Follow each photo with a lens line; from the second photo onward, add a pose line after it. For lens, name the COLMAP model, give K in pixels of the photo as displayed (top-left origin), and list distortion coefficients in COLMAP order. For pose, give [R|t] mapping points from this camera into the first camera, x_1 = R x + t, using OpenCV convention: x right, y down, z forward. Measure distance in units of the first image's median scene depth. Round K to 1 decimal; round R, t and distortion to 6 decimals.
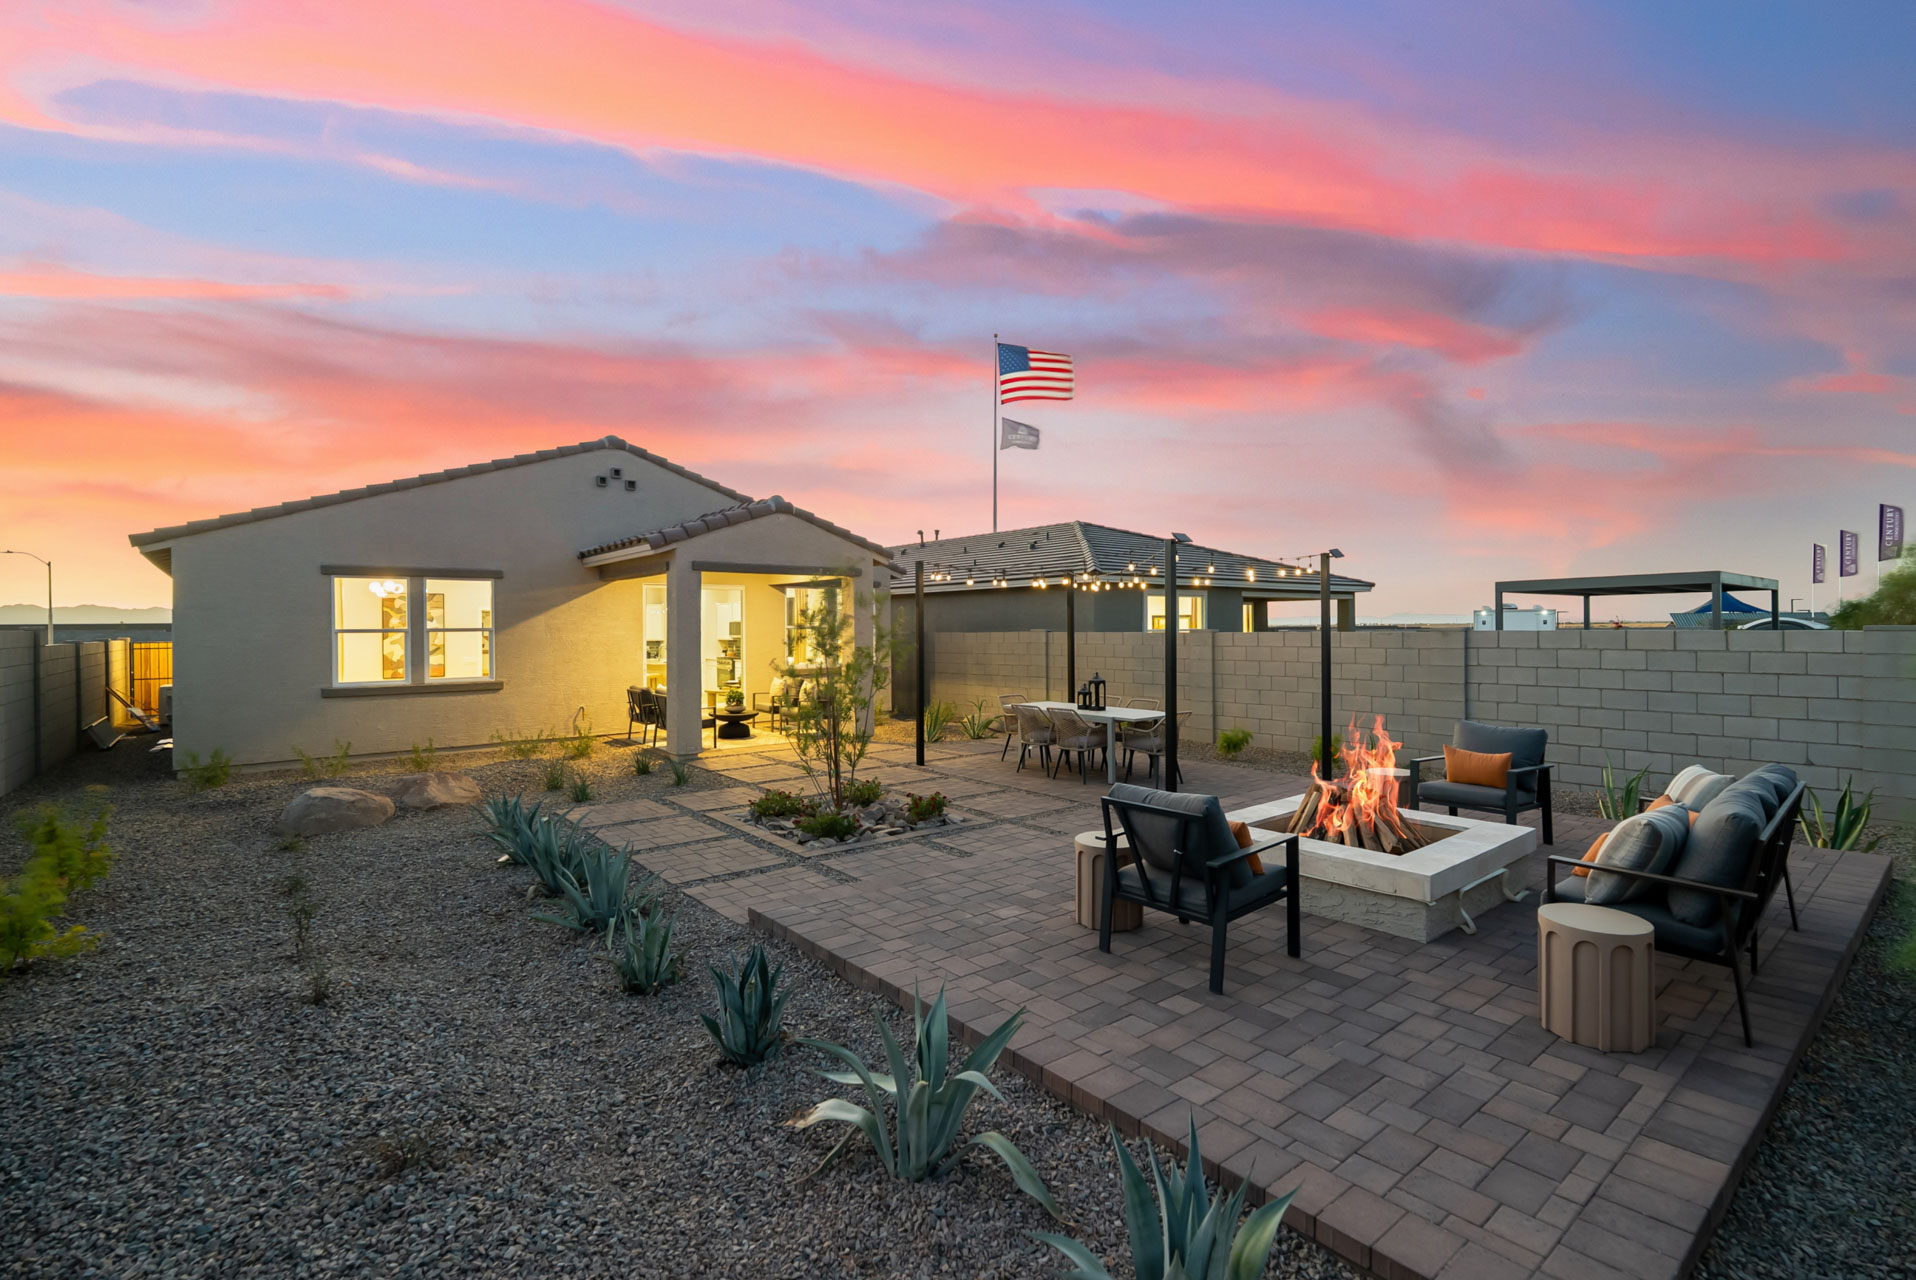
lens RADIAL K [[873.6, 0, 960.1], [0, 873.6, 634.8], [0, 0, 1]] dist [-0.011189, 0.002713]
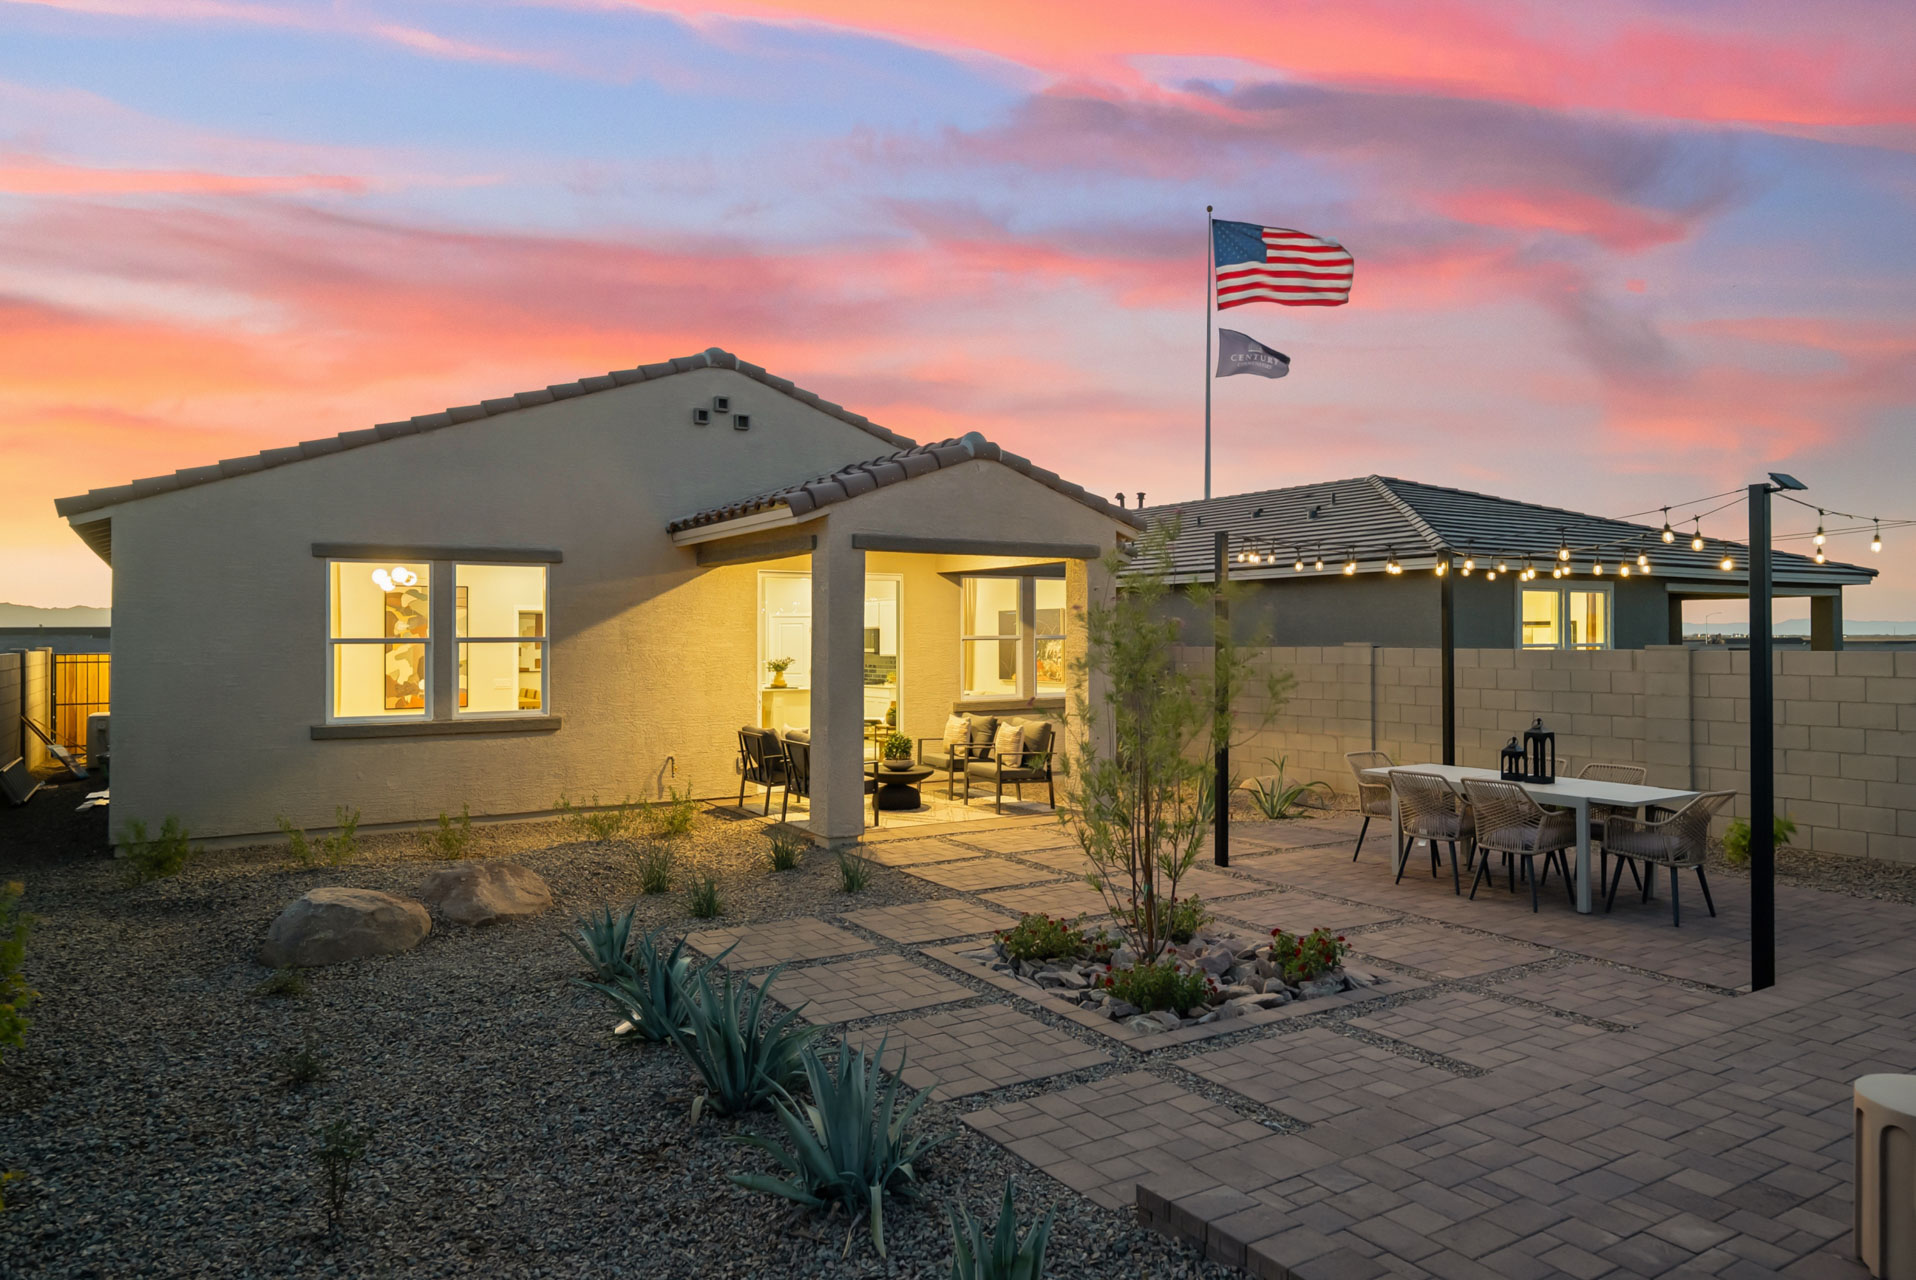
lens RADIAL K [[1235.5, 0, 963.4], [0, 1235.5, 631.4], [0, 0, 1]] dist [-0.002680, -0.000282]
pose [[0.992046, 0.004462, -0.125796, -0.112157], [-0.006060, 0.999906, -0.012320, -0.002726], [0.125729, 0.012984, 0.991980, 0.112424]]
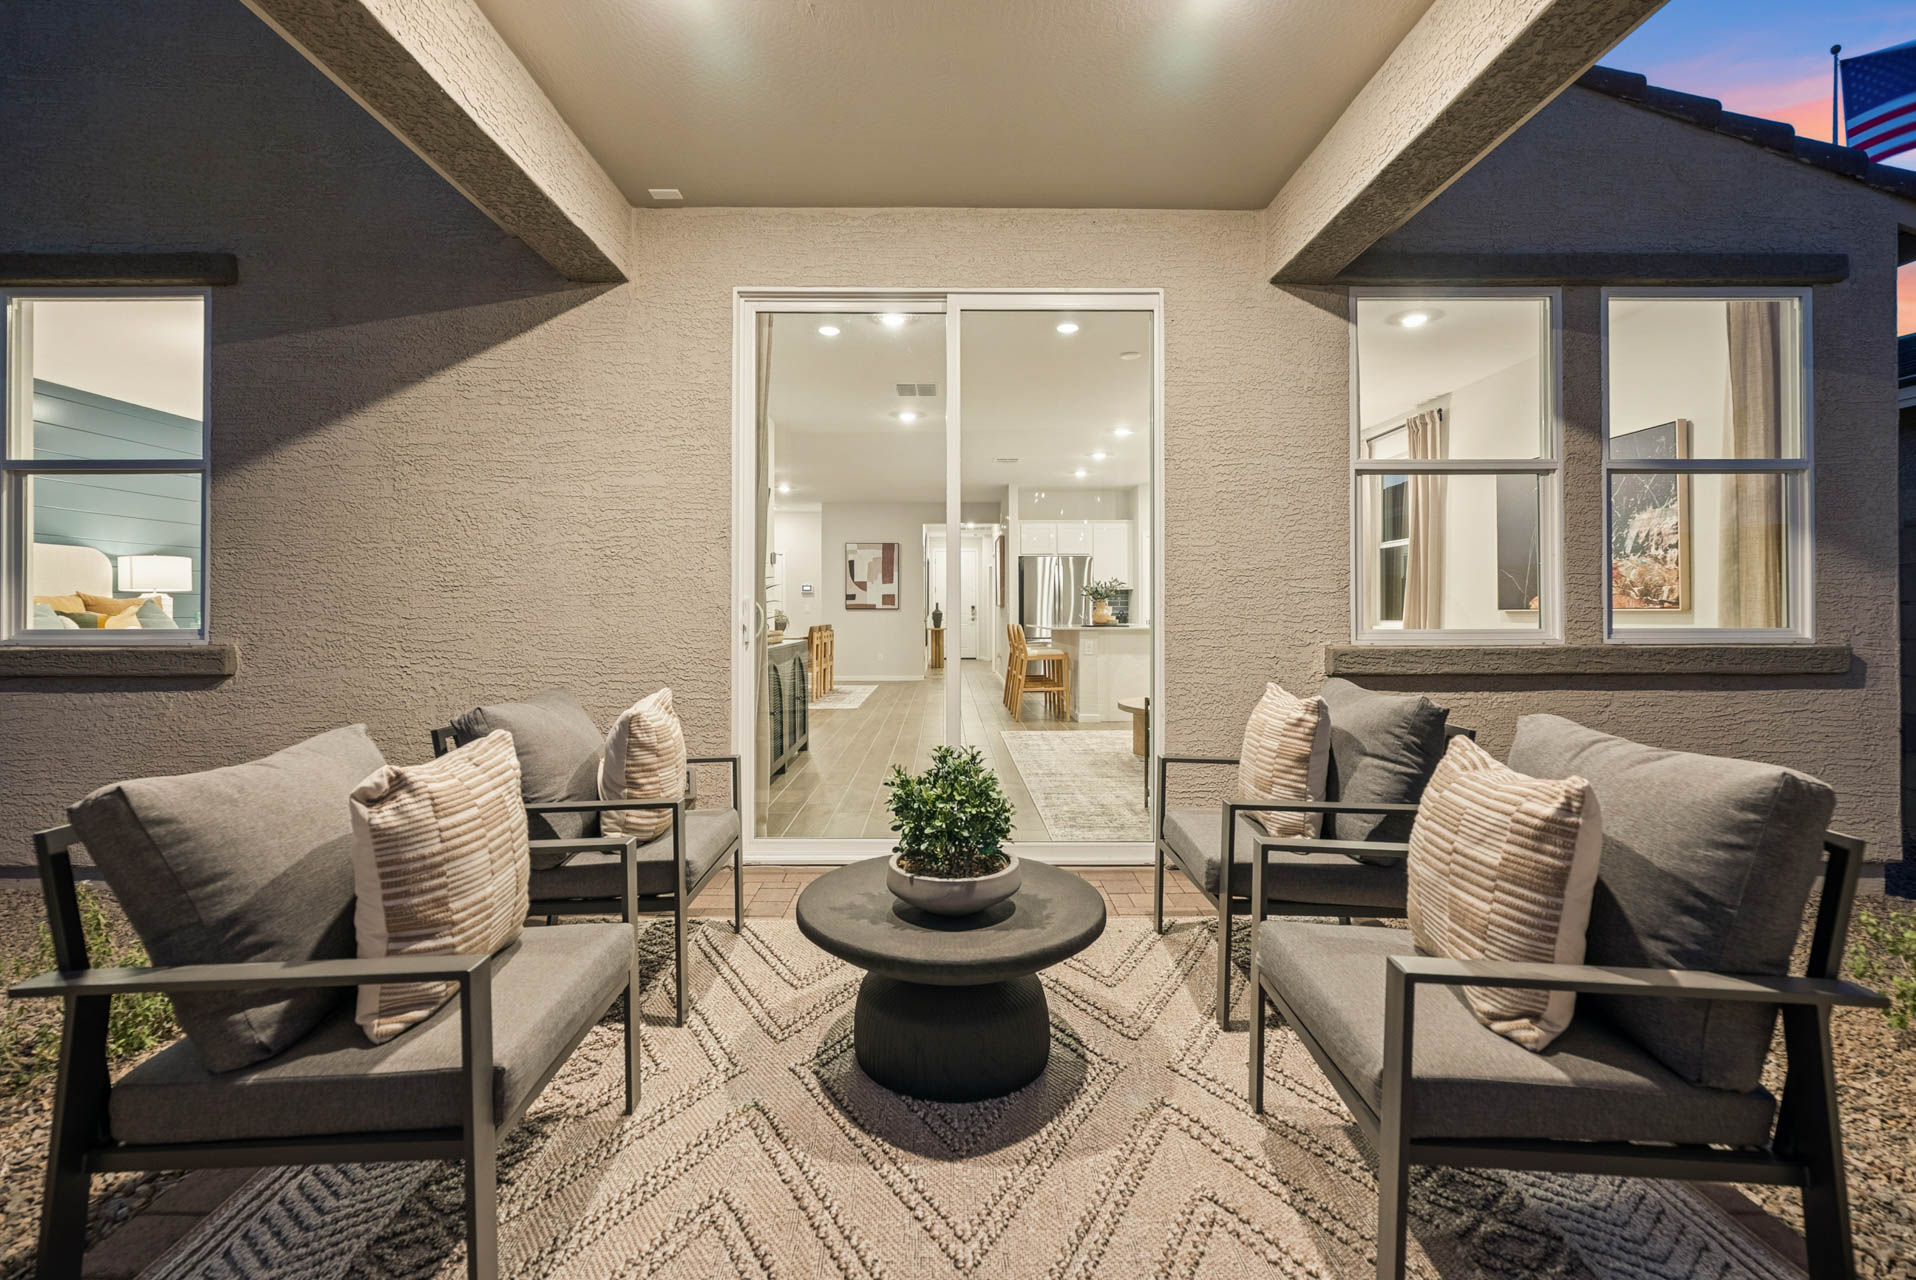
lens RADIAL K [[873.6, 0, 948.2], [0, 873.6, 606.3], [0, 0, 1]] dist [-0.011189, 0.002713]
pose [[0.775646, 0.004930, -0.631149, -0.188628], [-0.012944, 0.999883, -0.008098, 0.043583], [0.631036, 0.014451, 0.775619, 1.036801]]
